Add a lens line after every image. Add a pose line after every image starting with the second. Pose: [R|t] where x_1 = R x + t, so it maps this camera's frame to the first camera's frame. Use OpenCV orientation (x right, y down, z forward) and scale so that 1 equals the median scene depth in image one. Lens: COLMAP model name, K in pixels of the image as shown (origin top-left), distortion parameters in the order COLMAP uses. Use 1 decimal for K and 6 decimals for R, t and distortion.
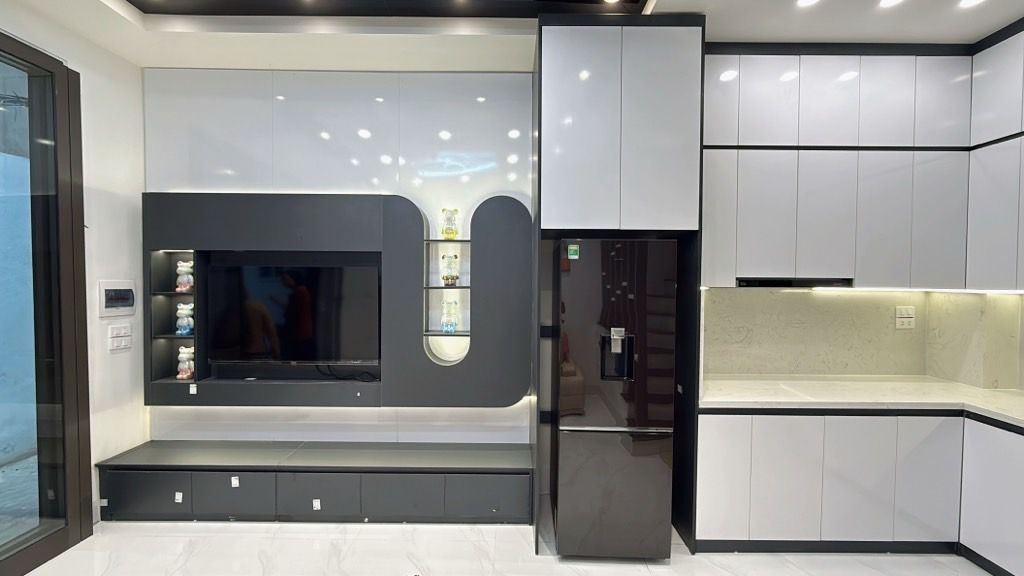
lens RADIAL K [[388.9, 0, 512.0], [0, 388.9, 288.0], [0, 0, 1]] dist [-0.001050, 0.000174]
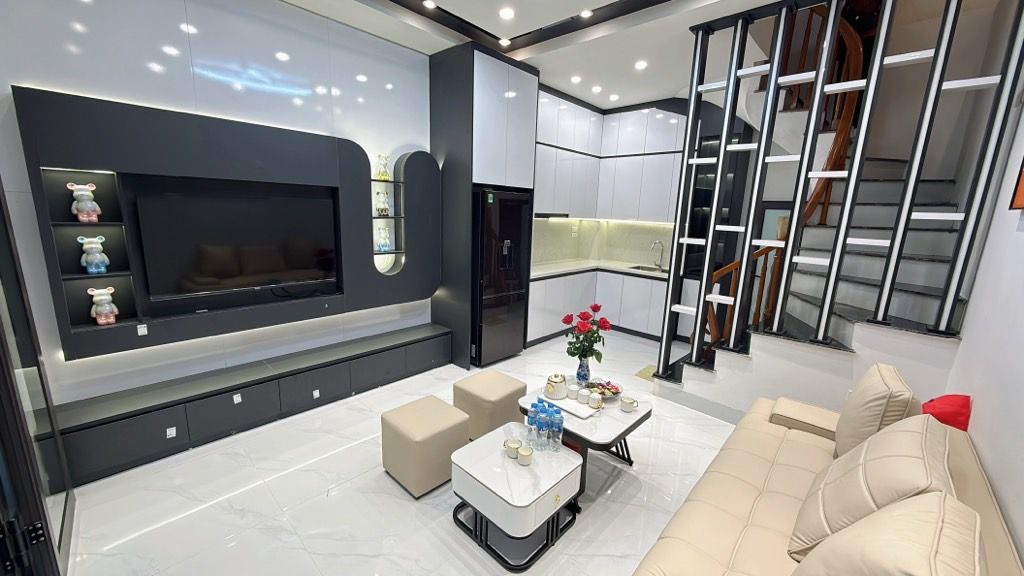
lens RADIAL K [[388.9, 0, 512.0], [0, 388.9, 288.0], [0, 0, 1]] dist [-0.001050, 0.000174]
pose [[0.676307, -0.128684, 0.725293, -0.903203], [-0.013981, 0.982203, 0.187303, -0.019905], [-0.736487, -0.136814, 0.662471, -0.236477]]
